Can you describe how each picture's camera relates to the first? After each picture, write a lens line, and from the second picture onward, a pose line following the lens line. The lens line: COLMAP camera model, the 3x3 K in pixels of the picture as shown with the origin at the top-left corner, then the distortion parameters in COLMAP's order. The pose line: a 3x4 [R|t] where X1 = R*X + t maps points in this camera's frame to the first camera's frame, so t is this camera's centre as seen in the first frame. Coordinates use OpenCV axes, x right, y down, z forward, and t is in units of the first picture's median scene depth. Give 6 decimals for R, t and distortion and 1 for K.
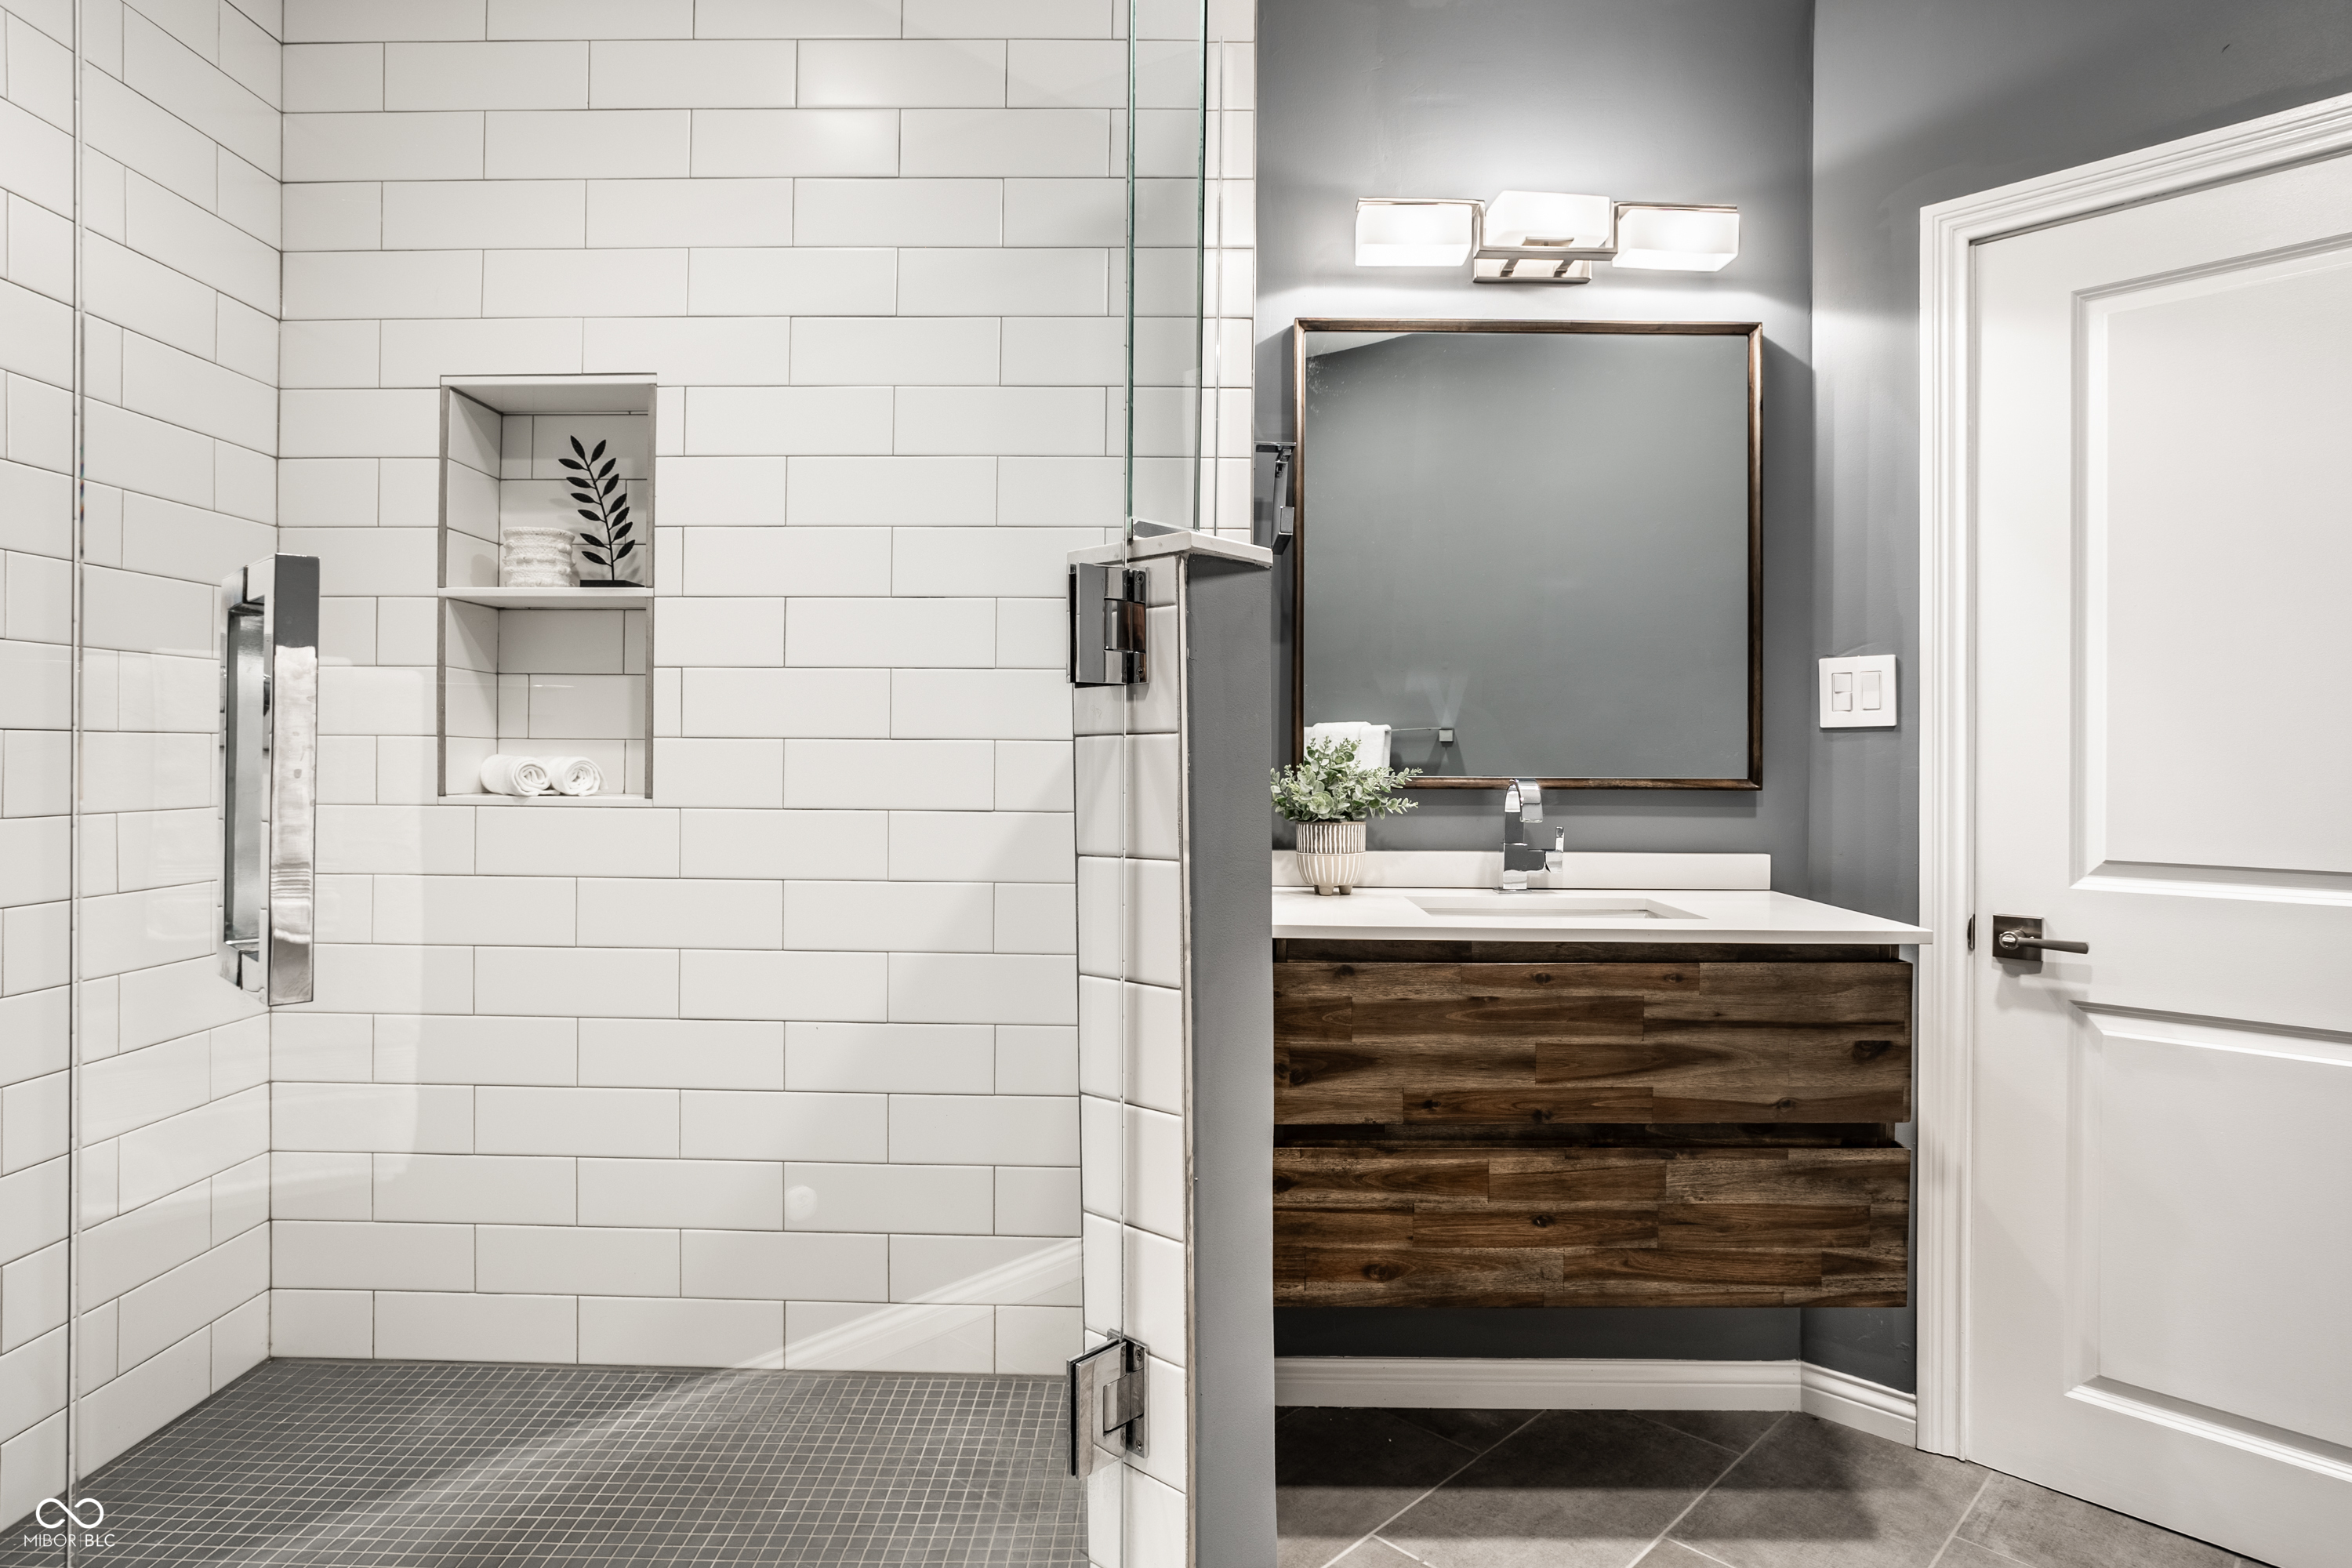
lens RADIAL K [[1341.8, 0, 1178.5], [0, 1341.8, 731.9], [0, 0, 1]] dist [-0.053049, 0.041260]
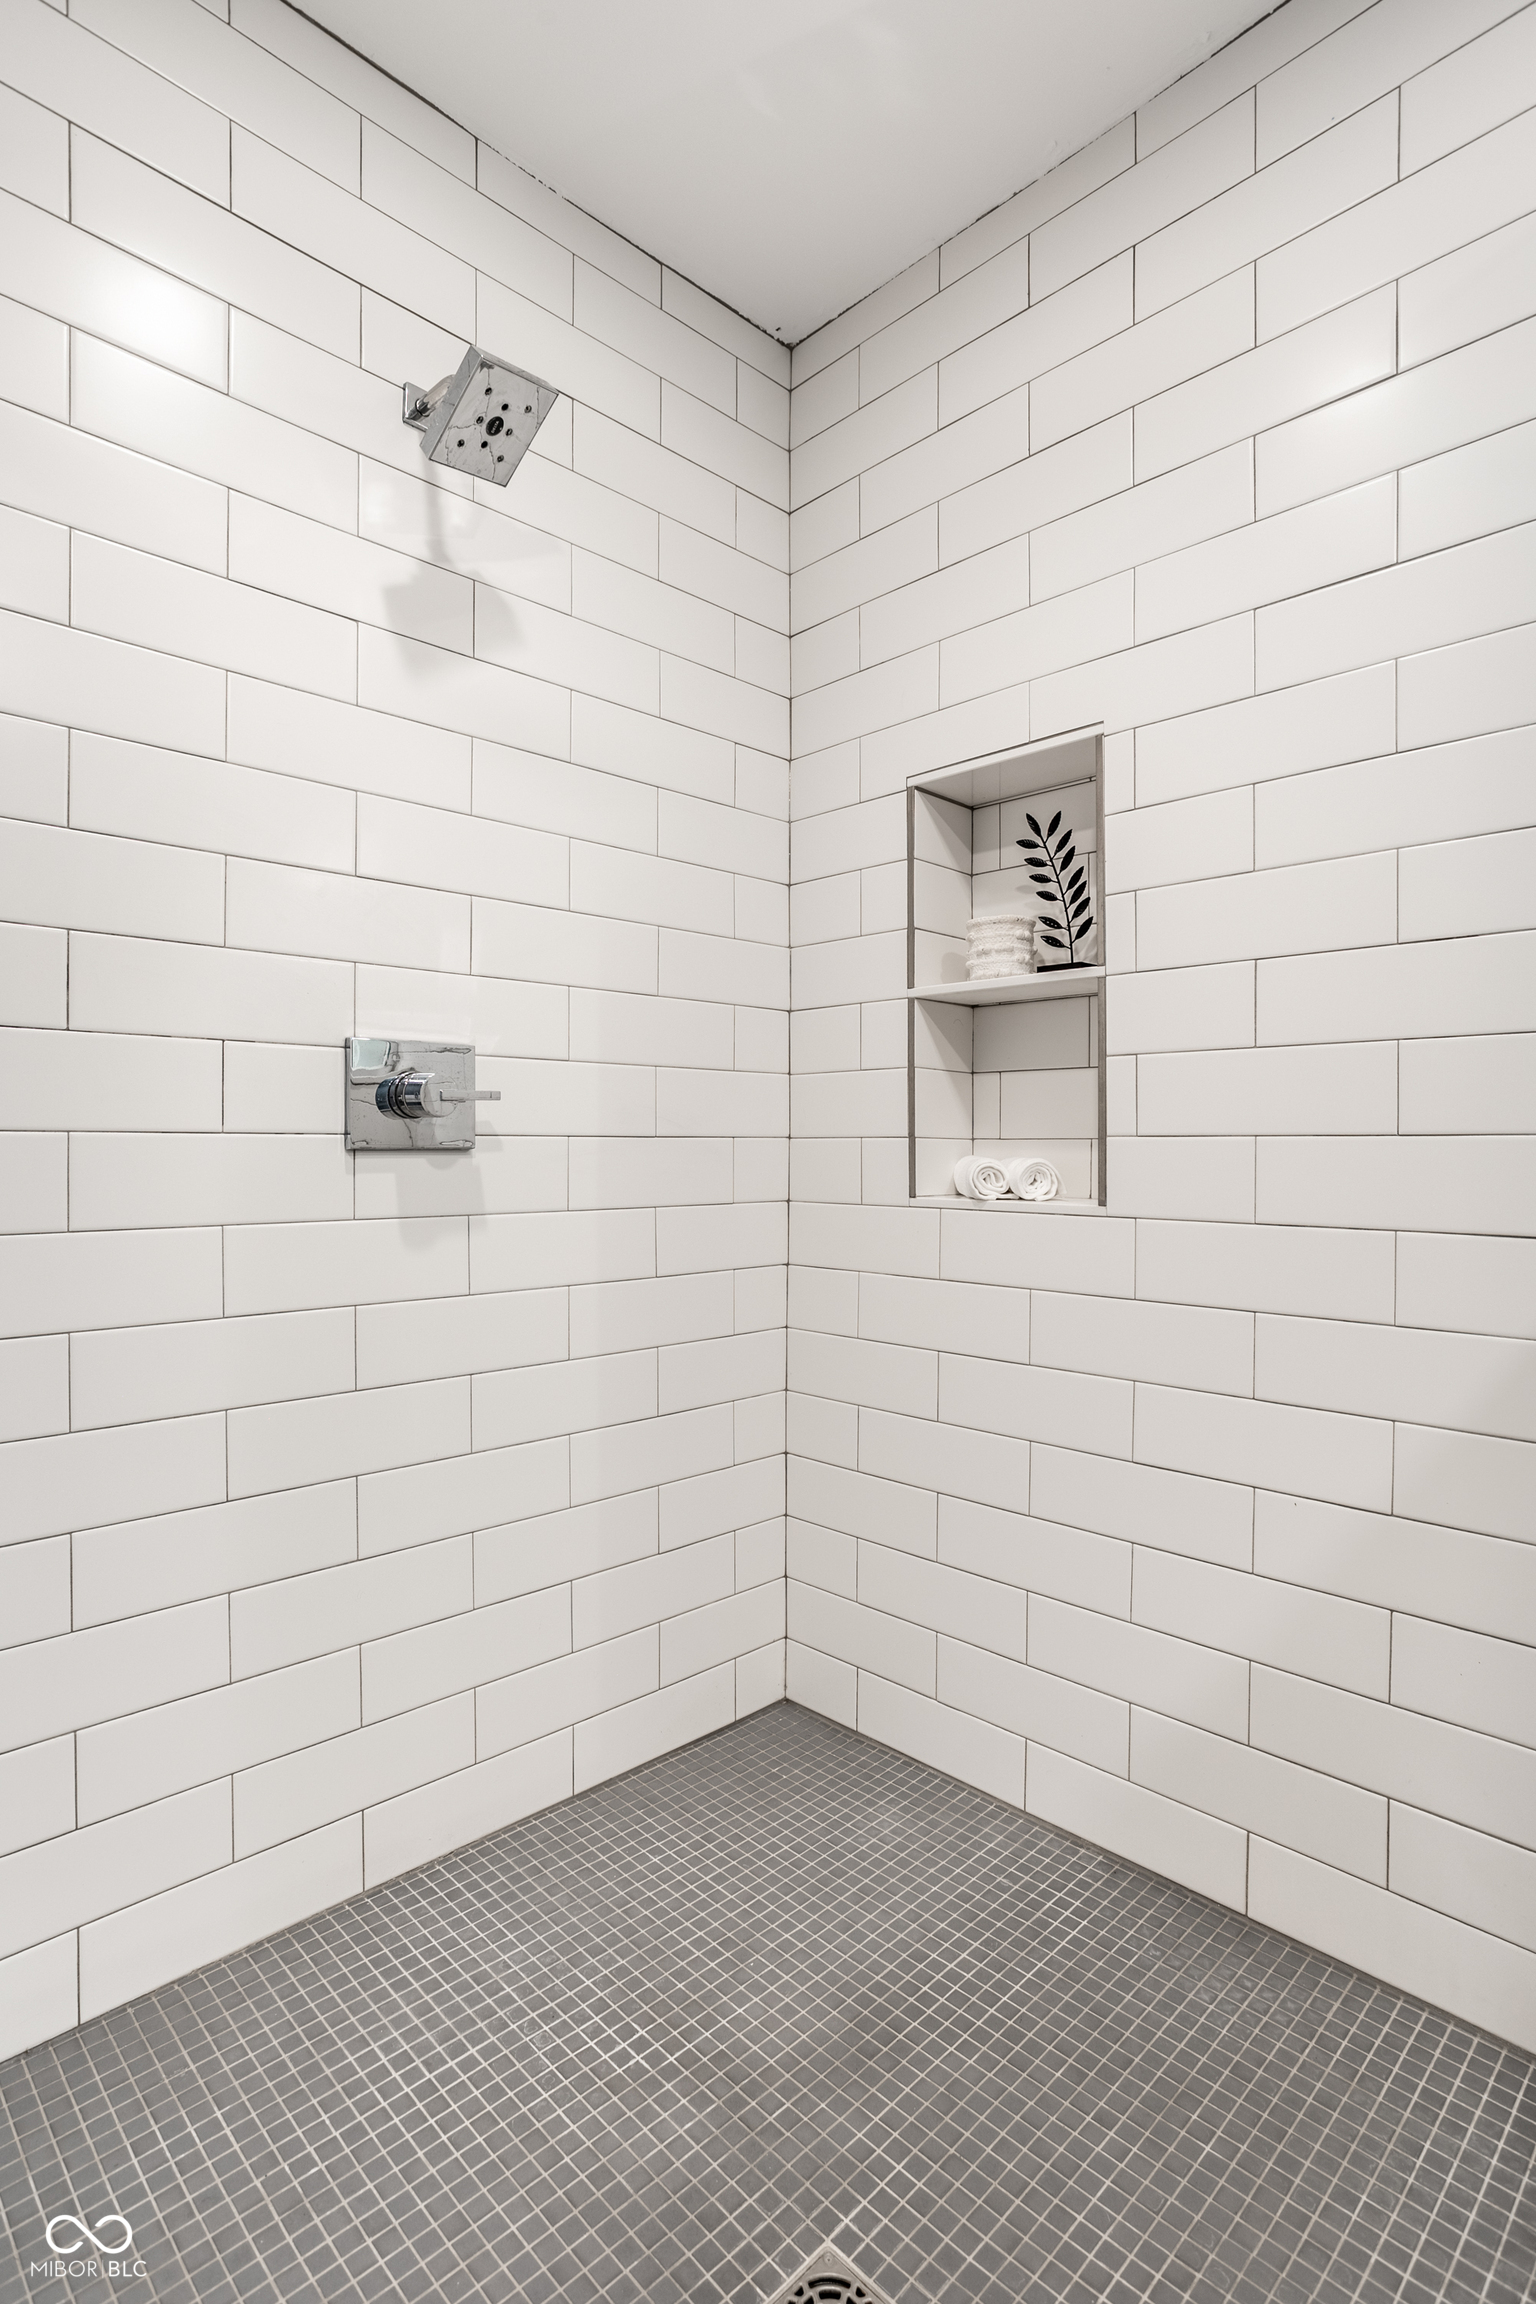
lens RADIAL K [[1153.6, 0, 783.9], [0, 1153.6, 1154.2], [0, 0, 1]] dist [-0.057579, 0.032992]
pose [[0.709664, 0.000215, -0.704540, -0.012468], [0.014817, 0.999774, 0.015230, 0.001171], [0.704384, -0.021247, 0.709501, 0.312771]]
